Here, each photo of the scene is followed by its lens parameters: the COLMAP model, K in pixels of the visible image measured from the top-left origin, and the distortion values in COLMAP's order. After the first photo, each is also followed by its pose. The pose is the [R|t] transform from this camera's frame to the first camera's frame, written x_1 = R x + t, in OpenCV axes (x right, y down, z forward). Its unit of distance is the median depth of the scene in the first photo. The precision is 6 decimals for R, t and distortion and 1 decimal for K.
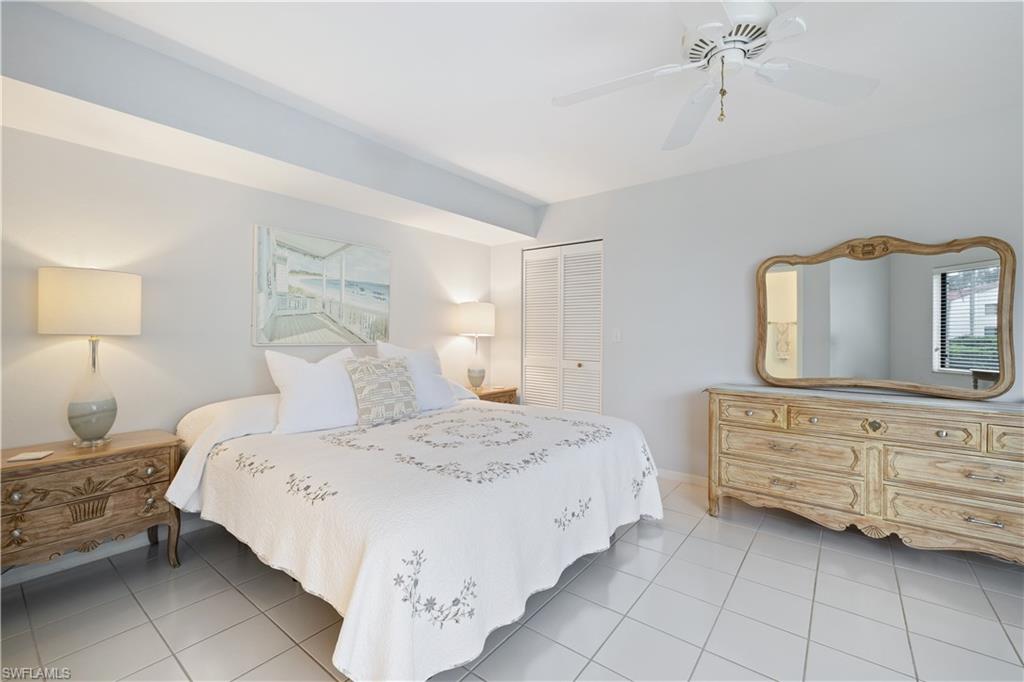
lens RADIAL K [[426.6, 0, 510.2], [0, 426.6, 332.6], [0, 0, 1]] dist [-0.001513, 0.000590]
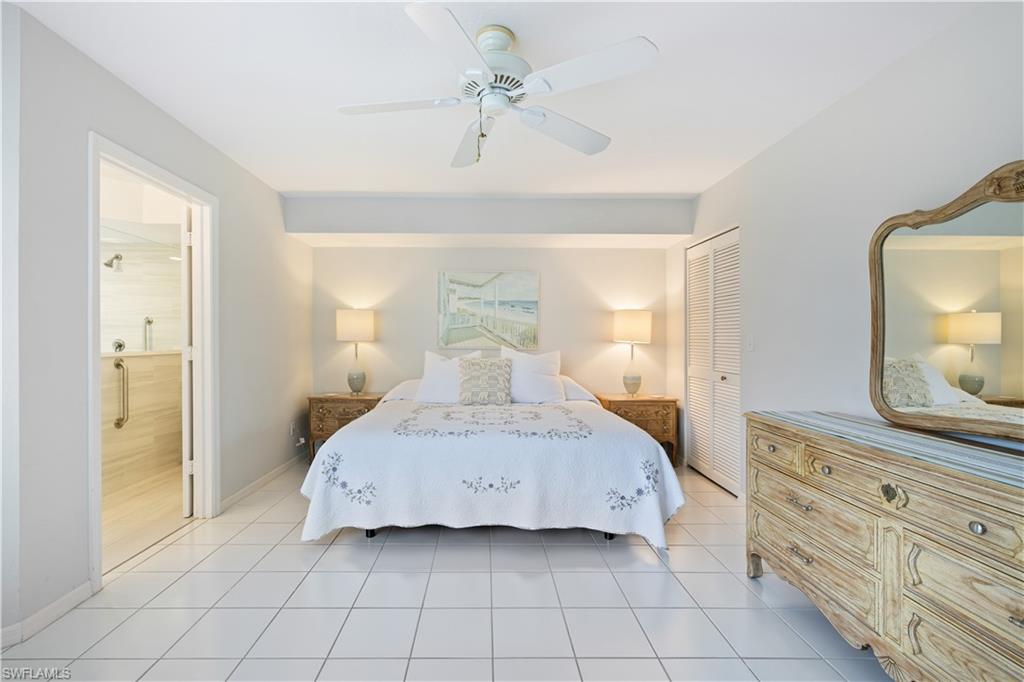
lens RADIAL K [[449.3, 0, 501.6], [0, 449.3, 341.2], [0, 0, 1]] dist [-0.002401, -0.000159]
pose [[0.627380, 0.001623, -0.778711, 0.855447], [-0.000372, 0.999998, 0.001785, 0.002863], [0.778713, -0.000830, 0.627380, 0.147697]]
